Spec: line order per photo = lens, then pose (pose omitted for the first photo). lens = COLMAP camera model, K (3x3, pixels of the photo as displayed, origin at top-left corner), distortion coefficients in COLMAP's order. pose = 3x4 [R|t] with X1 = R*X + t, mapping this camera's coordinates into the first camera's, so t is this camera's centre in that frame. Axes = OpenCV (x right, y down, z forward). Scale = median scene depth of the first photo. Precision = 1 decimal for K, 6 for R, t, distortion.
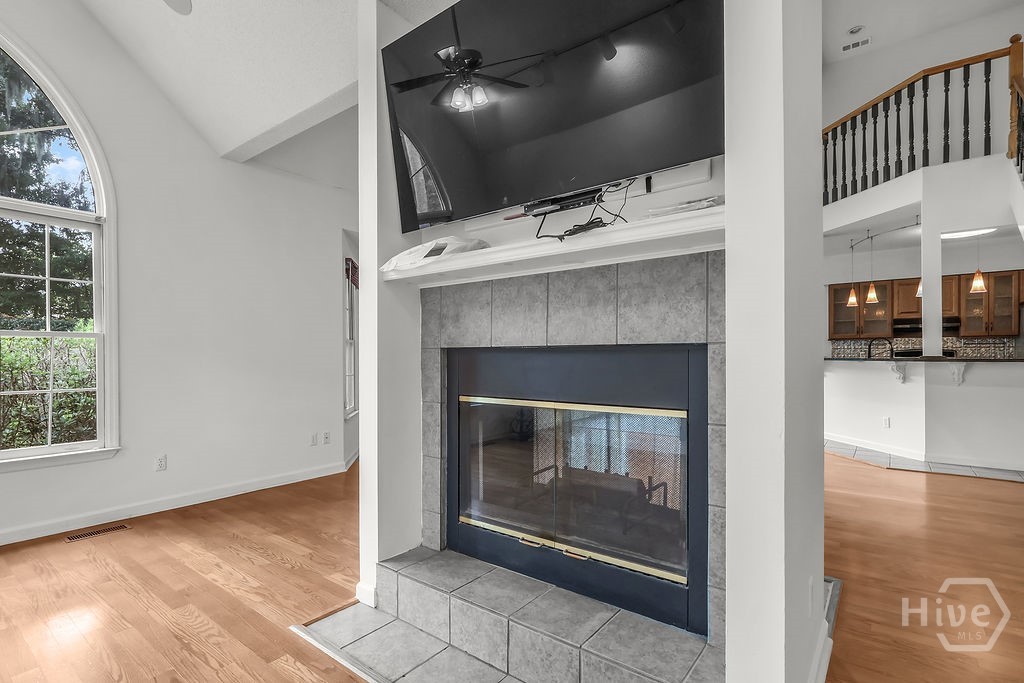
lens RADIAL K [[476.4, 0, 511.4], [0, 476.4, 339.4], [0, 0, 1]] dist [-0.001133, -0.001347]
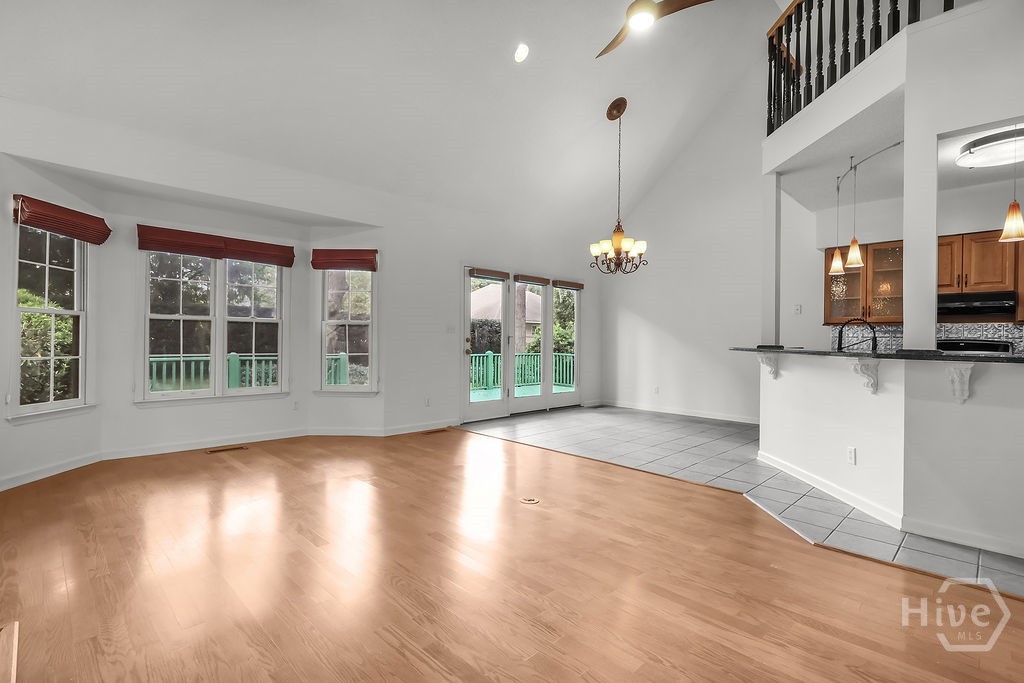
lens RADIAL K [[476.4, 0, 511.4], [0, 476.4, 339.4], [0, 0, 1]] dist [-0.001133, -0.001347]
pose [[0.991493, 0.008535, -0.129884, 0.397384], [-0.005876, 0.999765, 0.020844, 0.011080], [0.130031, -0.019903, 0.991310, 0.304274]]
